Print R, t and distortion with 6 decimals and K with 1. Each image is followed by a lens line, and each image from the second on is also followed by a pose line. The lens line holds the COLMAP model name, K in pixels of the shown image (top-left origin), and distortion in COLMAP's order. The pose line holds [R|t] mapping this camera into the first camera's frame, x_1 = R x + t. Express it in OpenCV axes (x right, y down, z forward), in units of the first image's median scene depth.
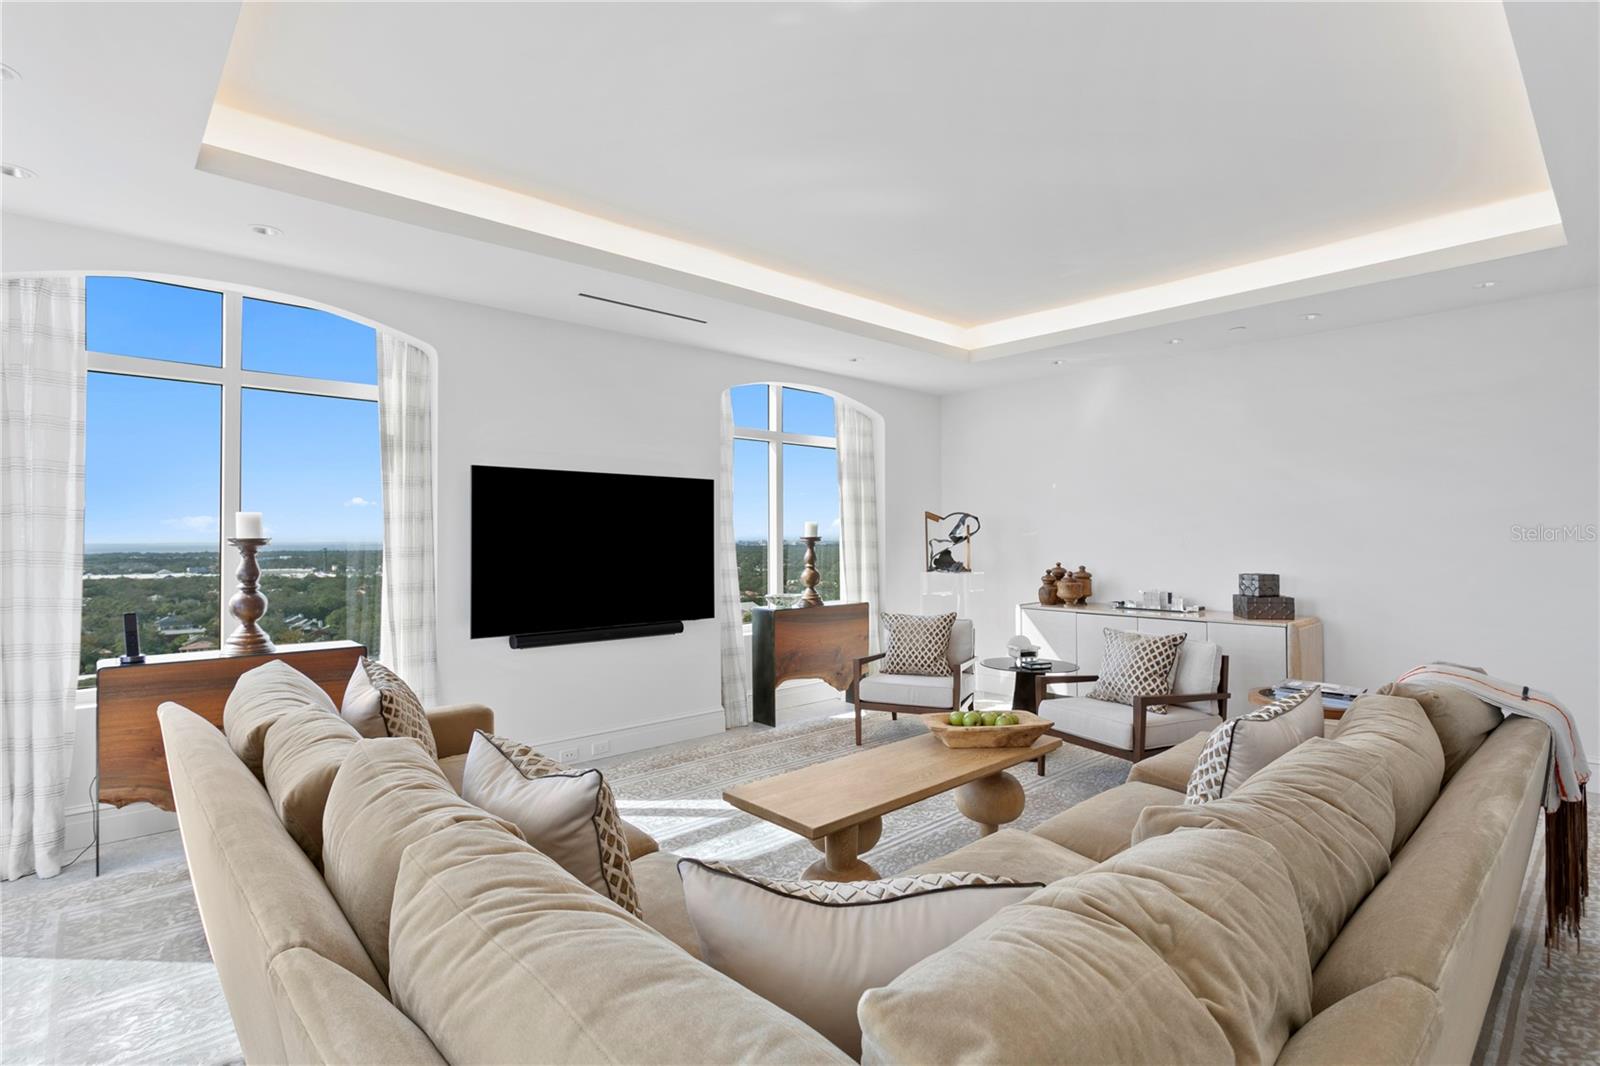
lens RADIAL K [[762.7, 0, 754.5], [0, 762.7, 528.6], [0, 0, 1]] dist [-0.000924, 0.000387]
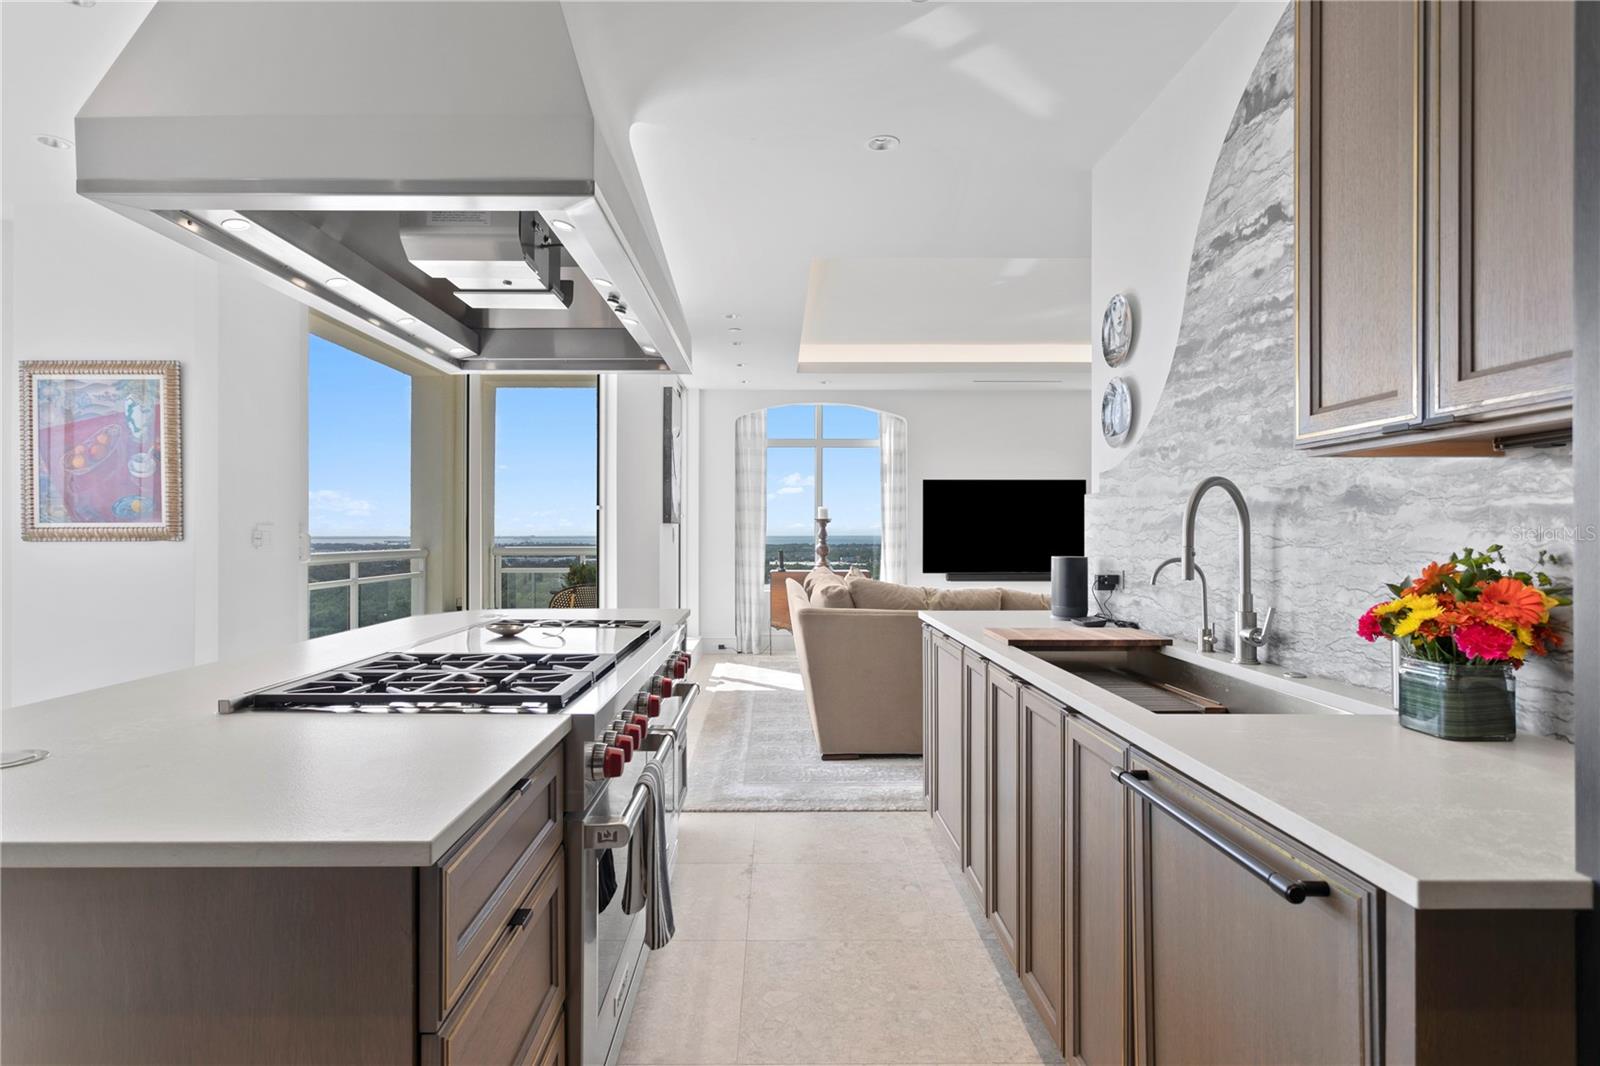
lens RADIAL K [[850.8, 0, 796.7], [0, 850.8, 531.3], [0, 0, 1]] dist [0.005984, 0.000884]
pose [[0.769181, 0.002623, -0.639026, 0.499296], [0.005388, 0.999929, 0.010591, 0.013345], [0.639009, -0.011590, 0.769112, -0.550806]]
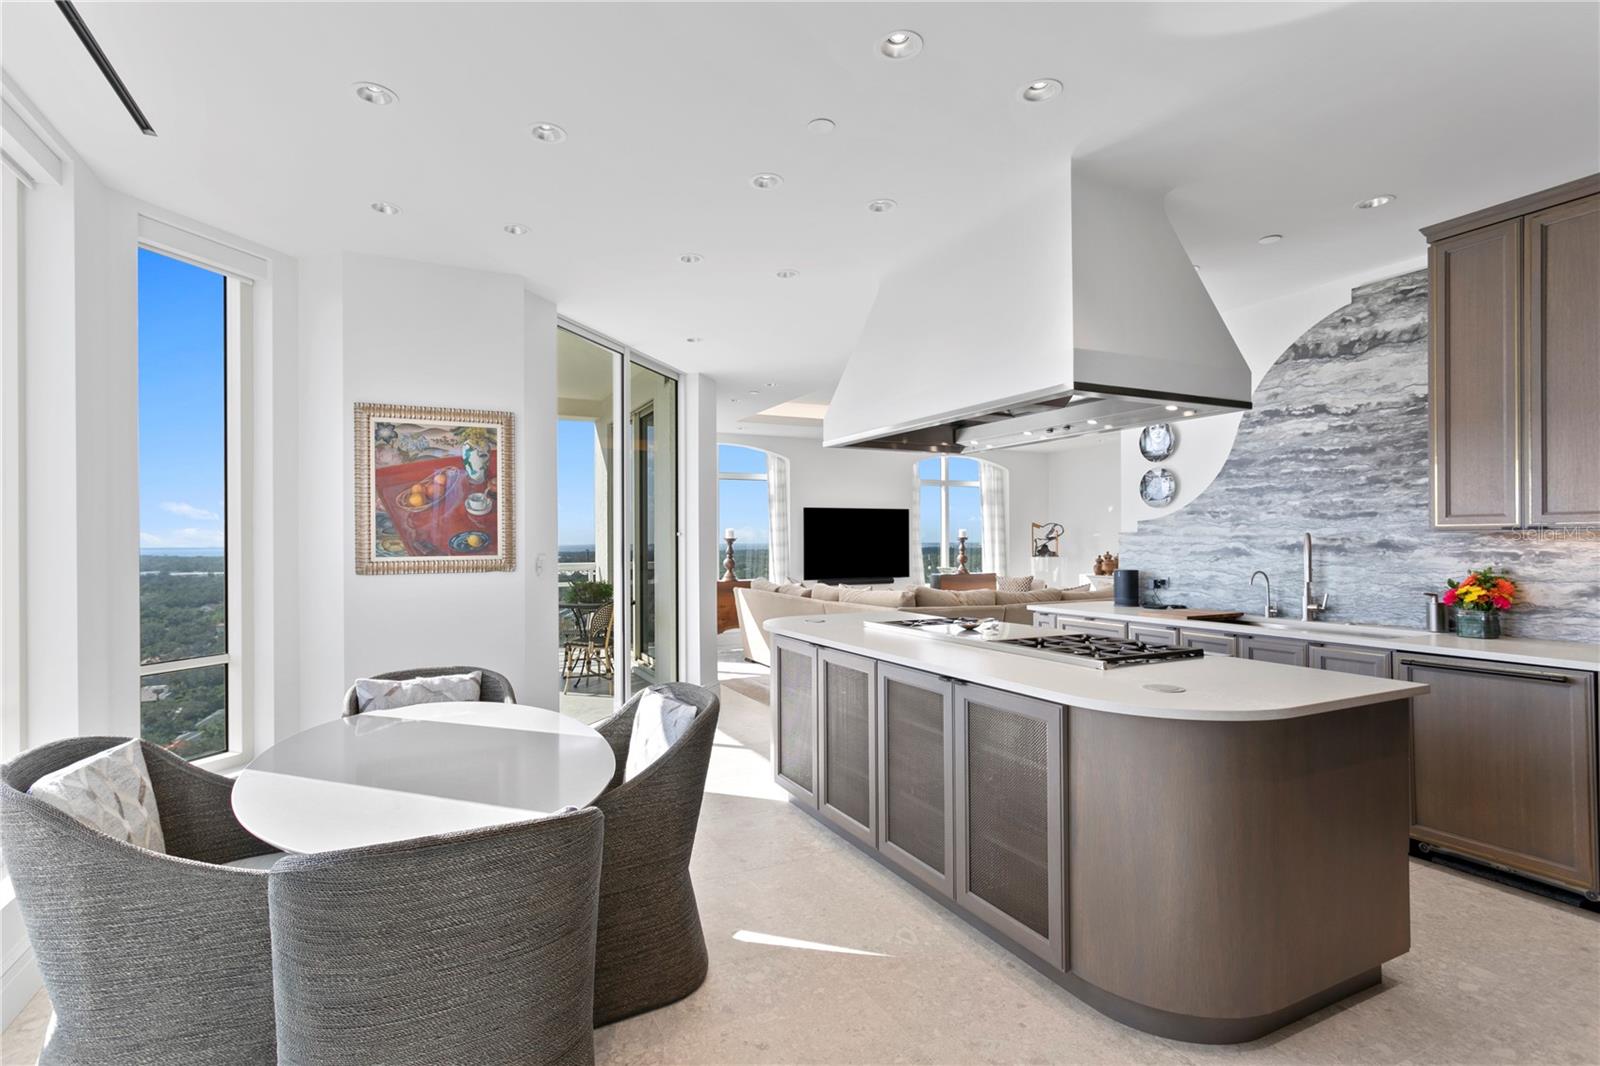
lens RADIAL K [[773.9, 0, 793.5], [0, 773.9, 536.2], [0, 0, 1]] dist [0.016195, 0.000445]
pose [[0.973710, -0.001793, -0.227786, 0.103351], [0.004038, 0.999948, 0.009393, -0.011073], [0.227757, -0.010066, 0.973666, -0.954791]]
